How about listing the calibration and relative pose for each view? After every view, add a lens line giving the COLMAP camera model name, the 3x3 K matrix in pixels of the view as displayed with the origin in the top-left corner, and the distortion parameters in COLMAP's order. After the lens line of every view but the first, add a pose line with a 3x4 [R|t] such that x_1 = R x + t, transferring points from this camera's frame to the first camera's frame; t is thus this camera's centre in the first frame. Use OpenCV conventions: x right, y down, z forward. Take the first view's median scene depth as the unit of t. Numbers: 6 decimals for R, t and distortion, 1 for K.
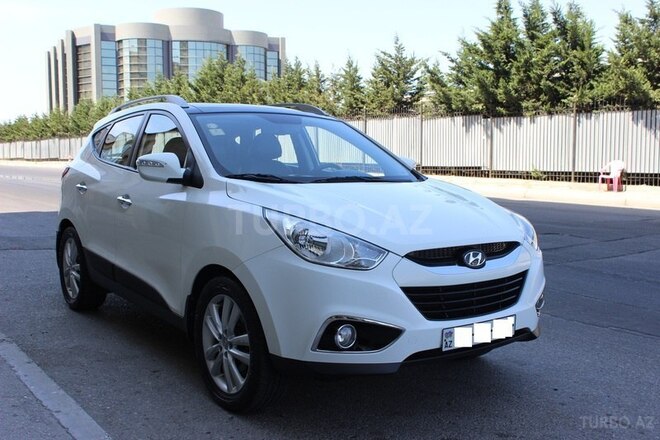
lens RADIAL K [[705.0, 0, 330.0], [0, 705.0, 220.0], [0, 0, 1]] dist [-0.094182, 0.001141]
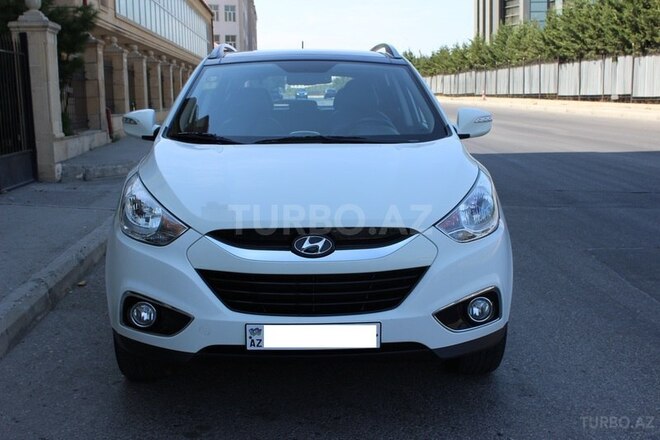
lens RADIAL K [[818.5, 0, 330.0], [0, 818.5, 220.0], [0, 0, 1]] dist [-0.050935, -0.023207]
pose [[0.813496, 0.076125, -0.576567, 0.659177], [-0.035511, 0.996048, 0.081407, -0.044126], [0.580486, -0.045750, 0.812984, 0.213769]]
